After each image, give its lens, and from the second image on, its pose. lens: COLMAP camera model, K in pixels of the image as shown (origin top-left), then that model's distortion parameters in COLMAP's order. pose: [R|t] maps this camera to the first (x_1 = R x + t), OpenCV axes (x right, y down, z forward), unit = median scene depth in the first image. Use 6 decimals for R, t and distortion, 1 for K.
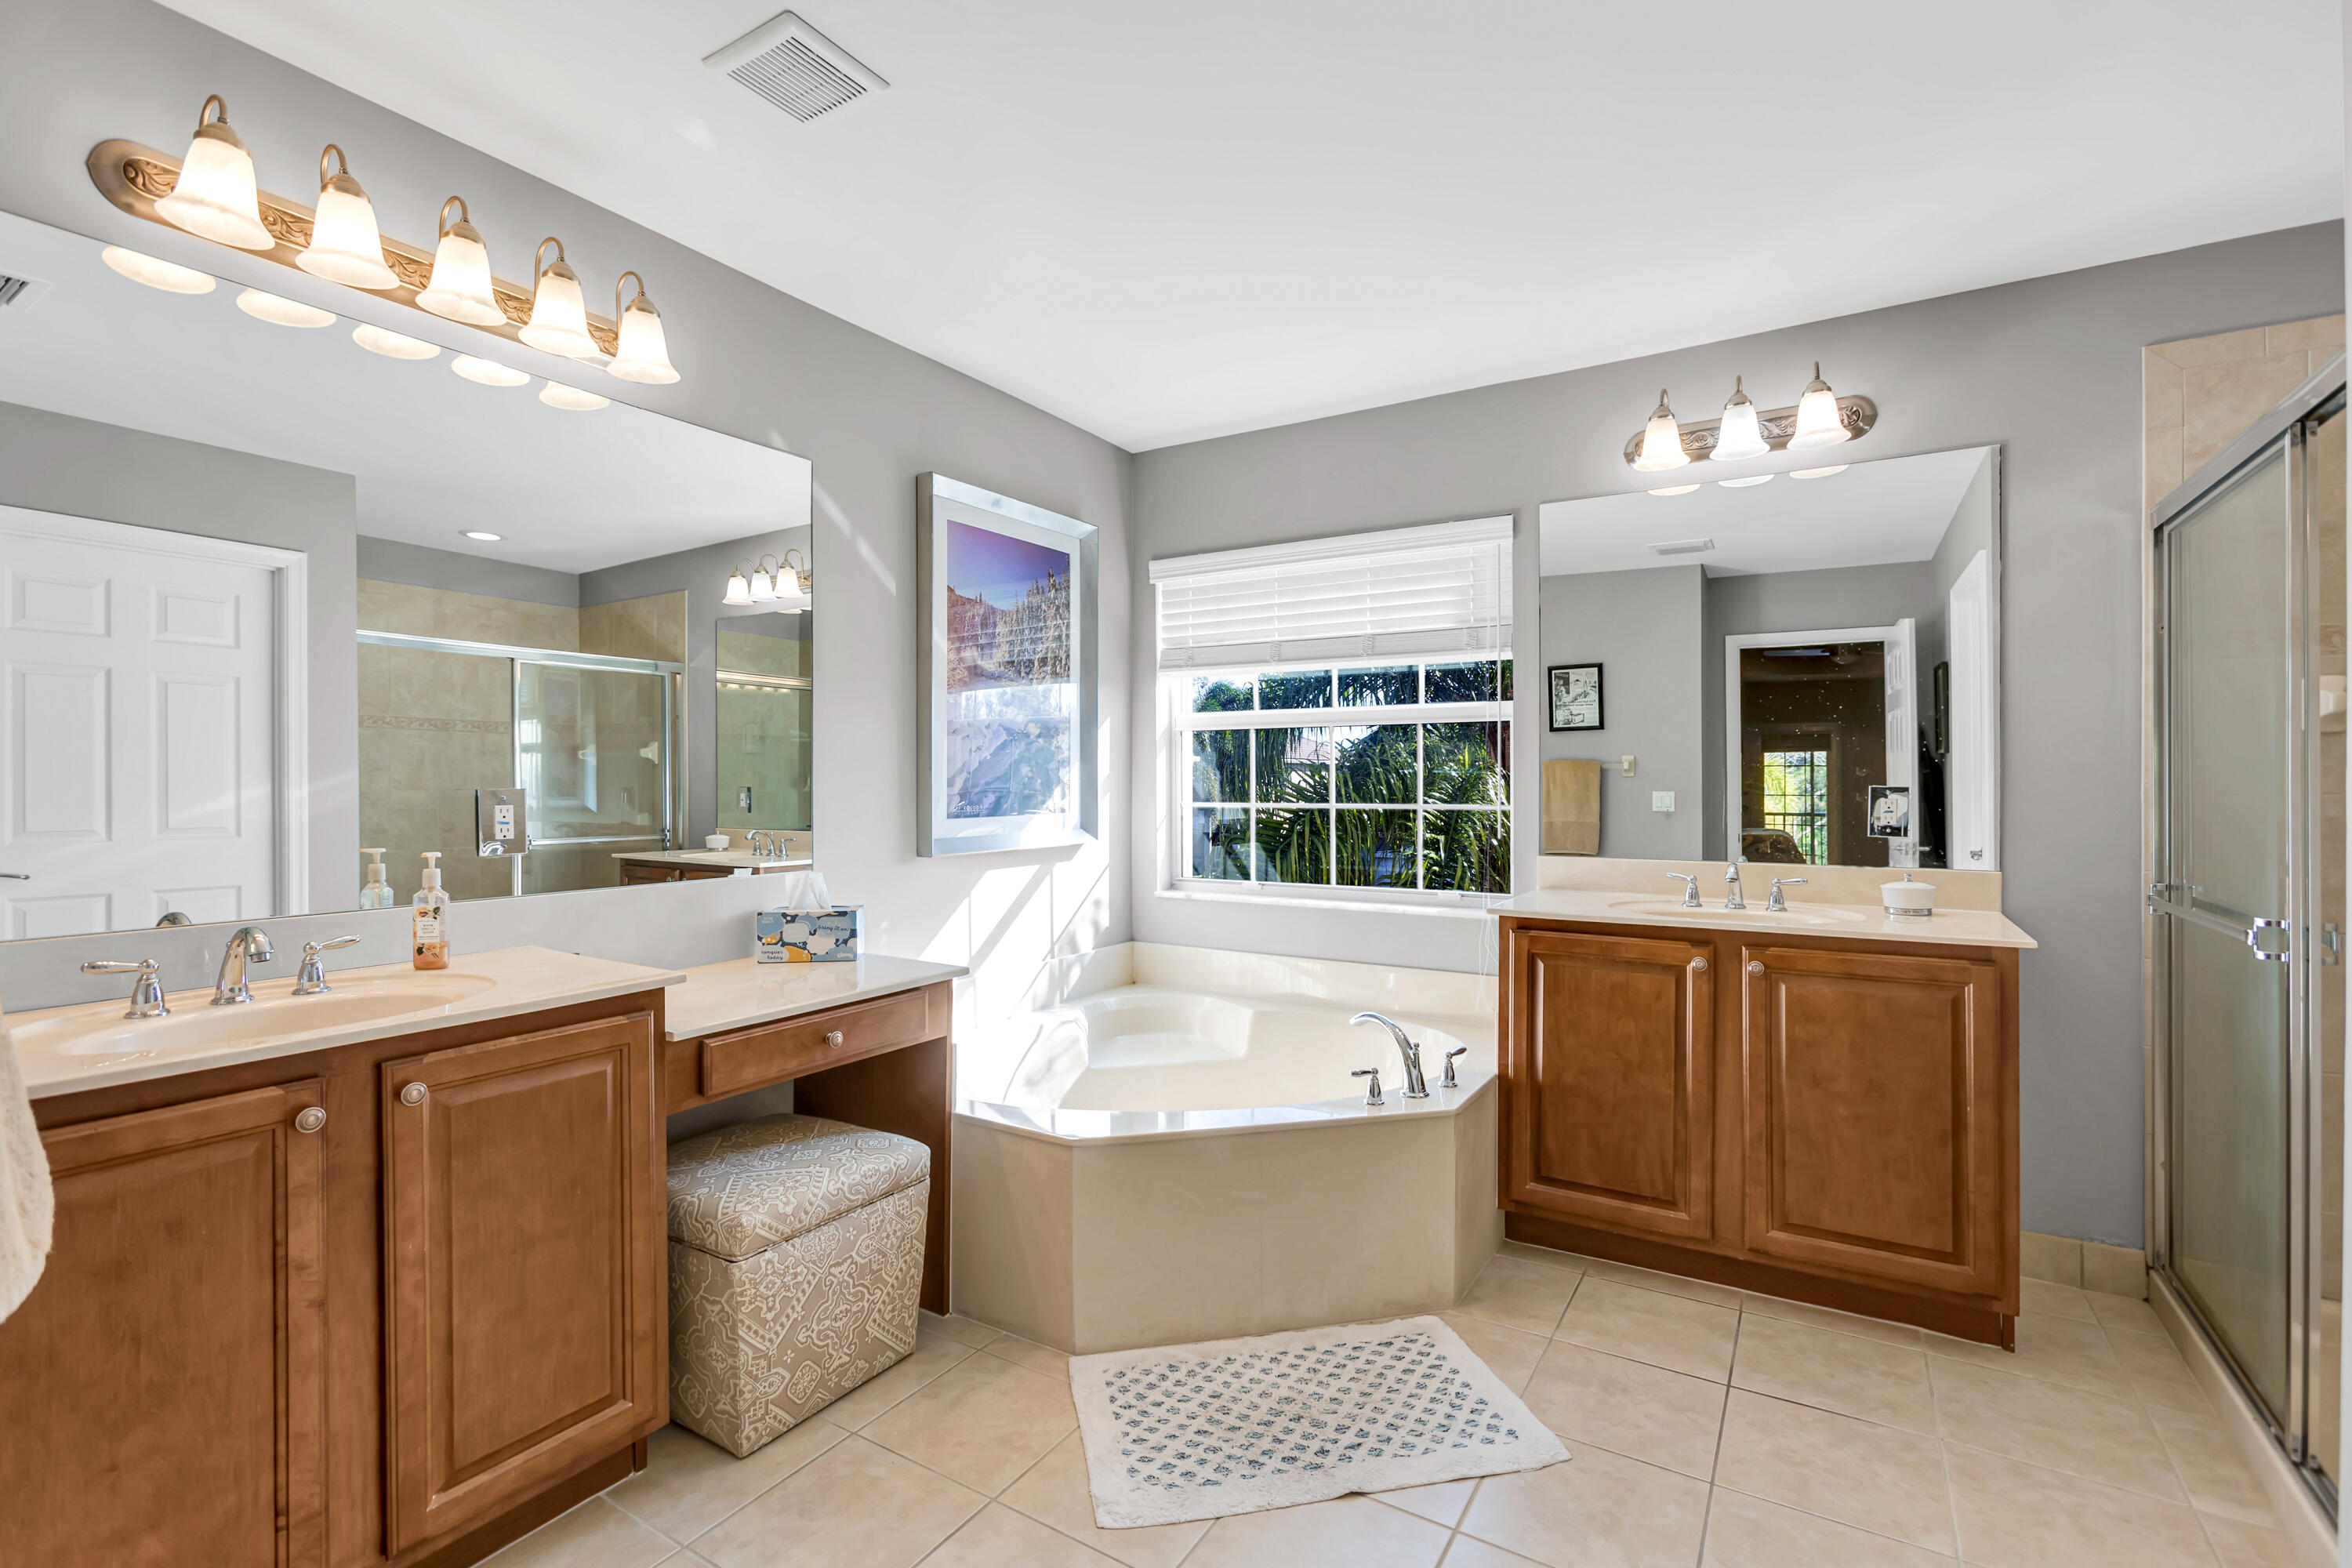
lens RADIAL K [[1064.4, 0, 1180.2], [0, 1064.4, 778.6], [0, 0, 1]] dist [-0.025963, 0.004714]
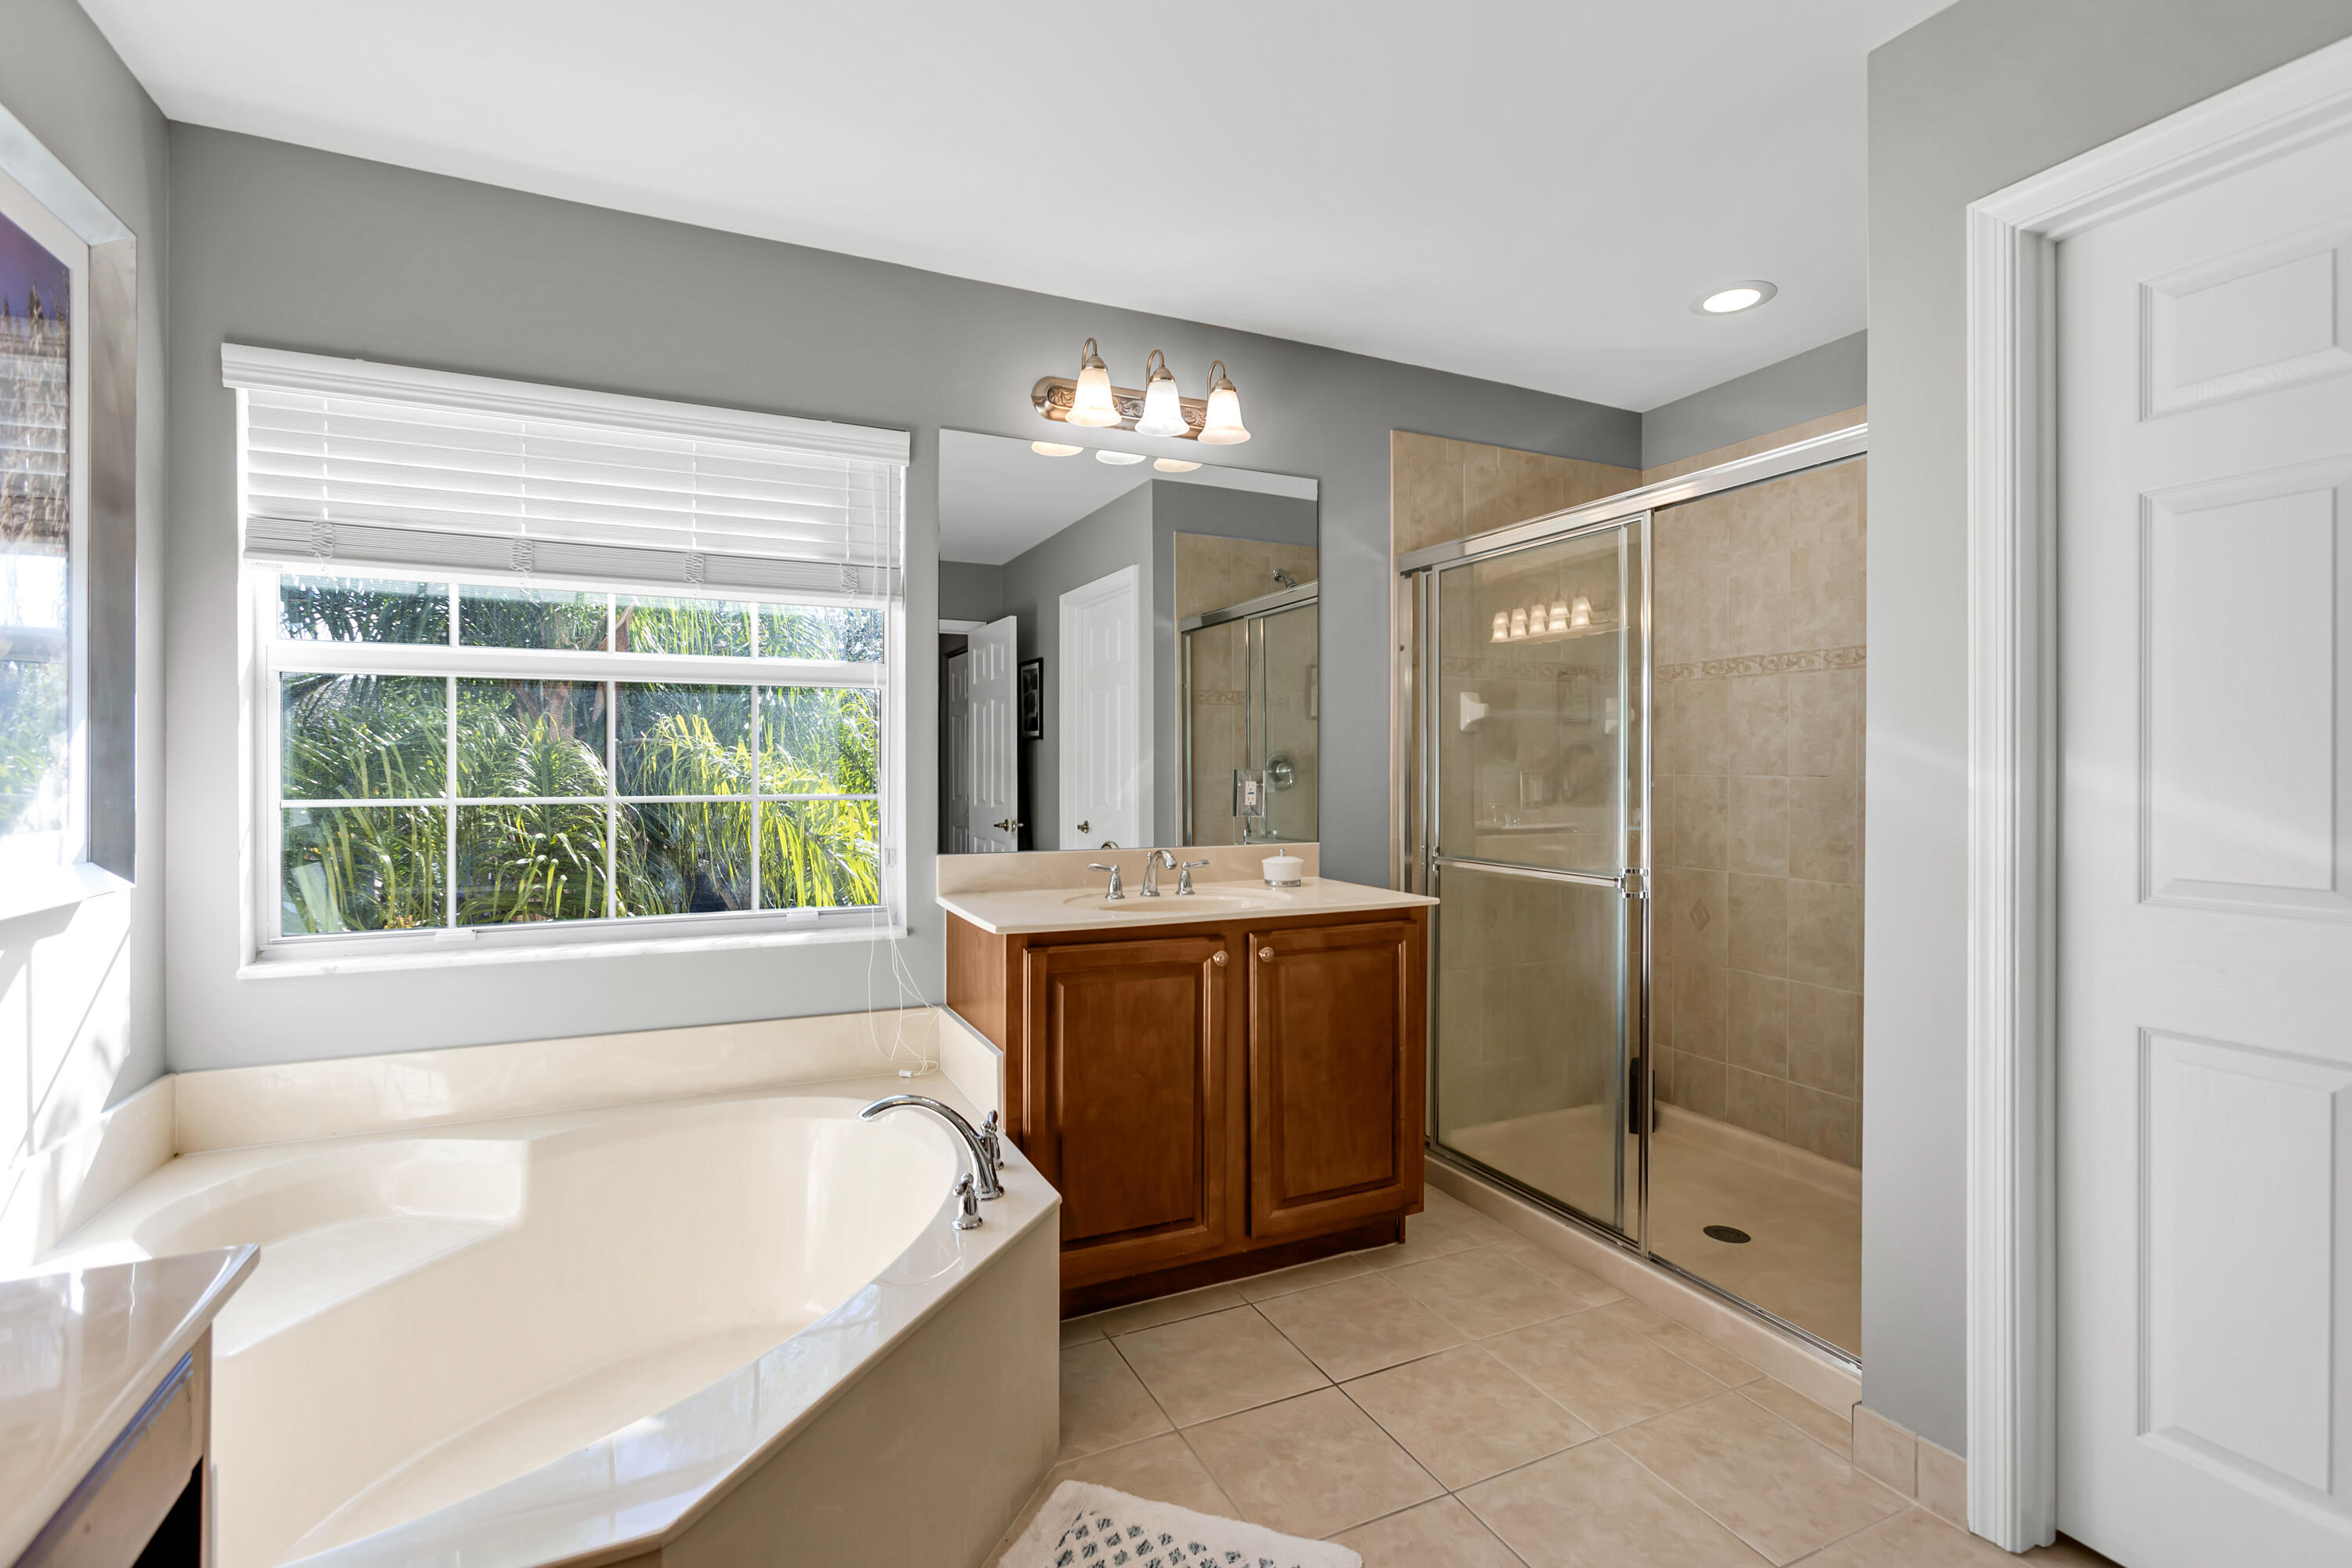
lens RADIAL K [[1064.4, 0, 1178.6], [0, 1064.4, 770.2], [0, 0, 1]] dist [-0.025963, 0.004714]
pose [[0.539347, -0.002266, 0.842080, -0.318599], [-0.005764, 0.999963, 0.006383, 0.000523], [-0.842064, -0.008296, 0.539314, 0.497722]]
